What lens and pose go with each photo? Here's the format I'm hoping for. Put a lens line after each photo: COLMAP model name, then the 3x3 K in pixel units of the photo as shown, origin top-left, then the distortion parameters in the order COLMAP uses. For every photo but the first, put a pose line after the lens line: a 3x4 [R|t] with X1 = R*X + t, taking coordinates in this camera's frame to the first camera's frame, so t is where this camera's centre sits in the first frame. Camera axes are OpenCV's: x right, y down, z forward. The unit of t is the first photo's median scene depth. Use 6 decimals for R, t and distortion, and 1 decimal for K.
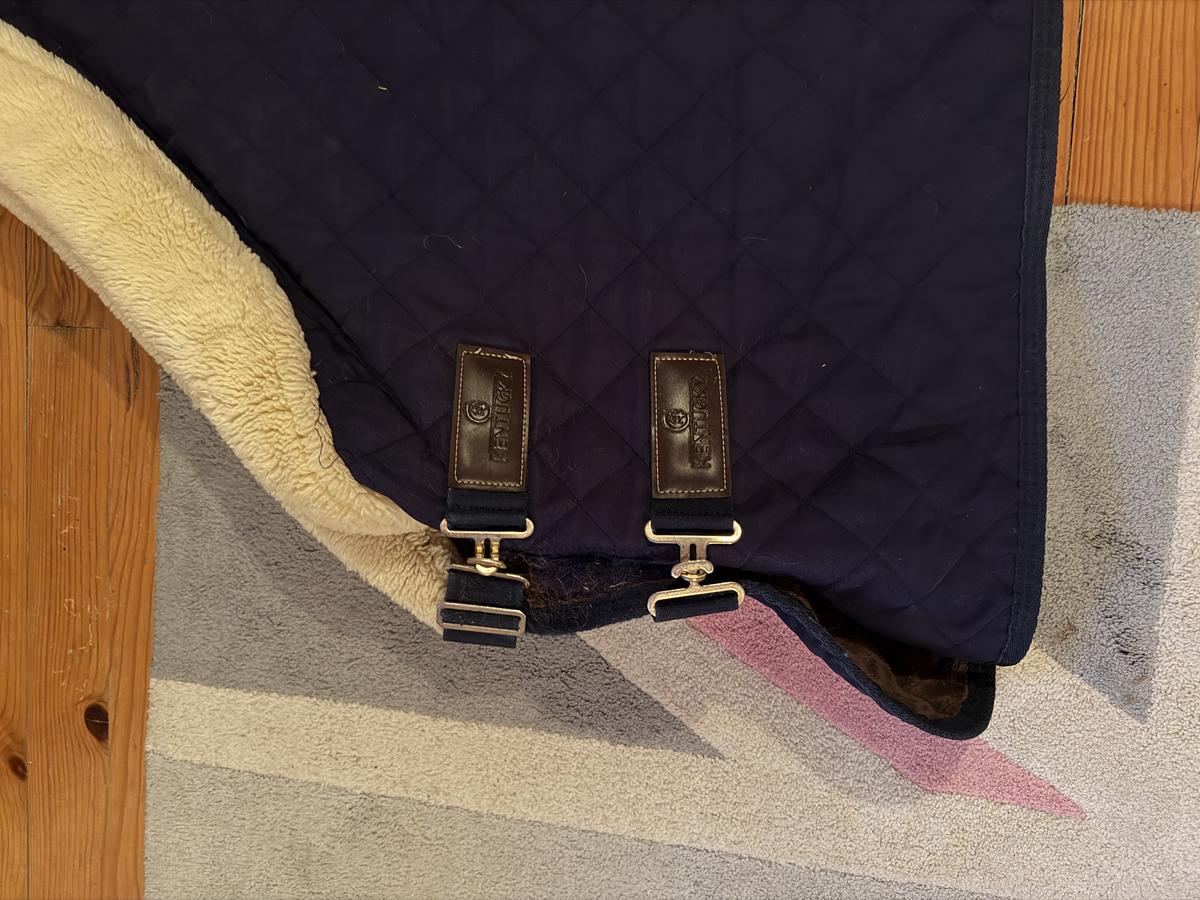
lens RADIAL K [[868.0, 0, 622.2], [0, 868.0, 425.1], [0, 0, 1]] dist [0.074302, -0.116703]
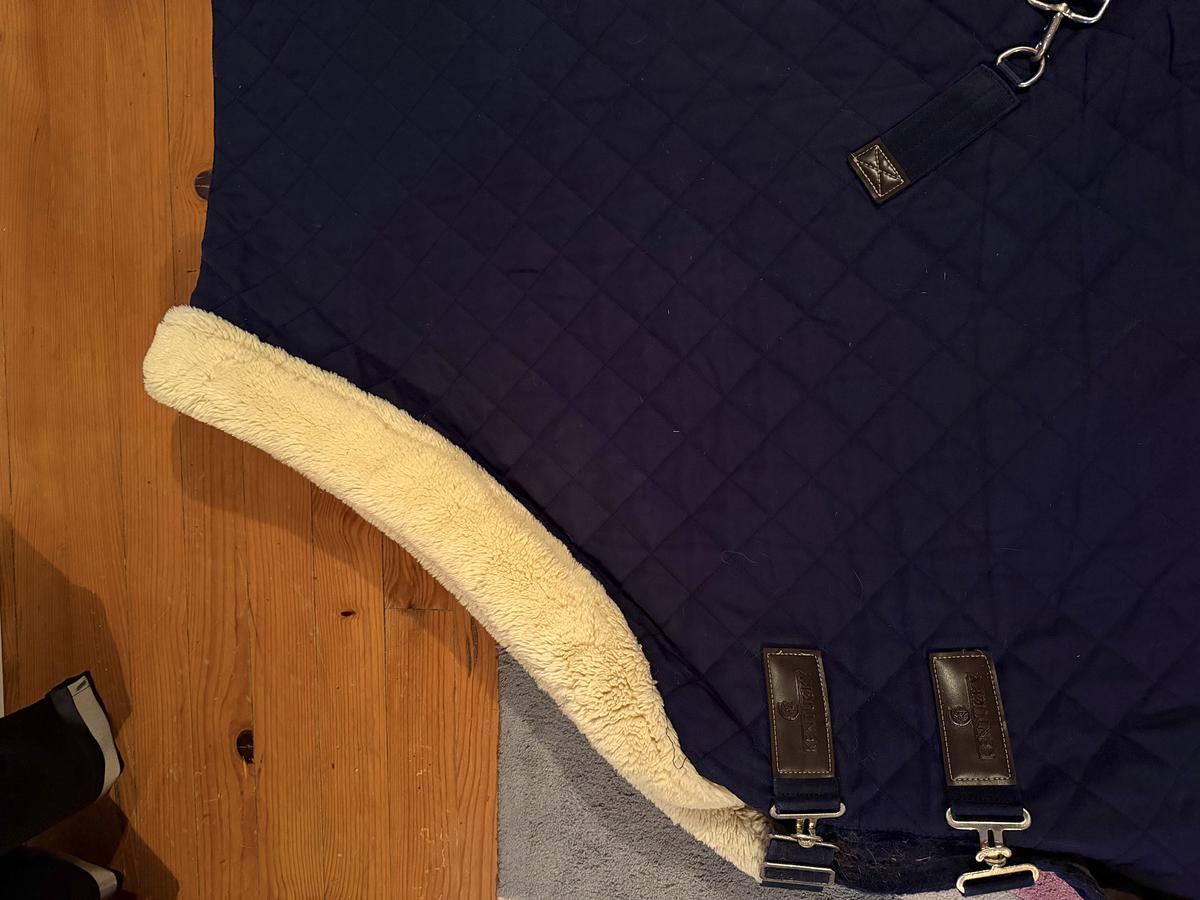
lens RADIAL K [[868.0, 0, 622.2], [0, 868.0, 425.1], [0, 0, 1]] dist [0.074302, -0.116703]
pose [[0.991902, -0.067877, -0.107351, -0.228916], [0.063332, 0.996968, -0.045199, -0.358883], [0.110093, 0.038035, 0.993193, -0.260022]]
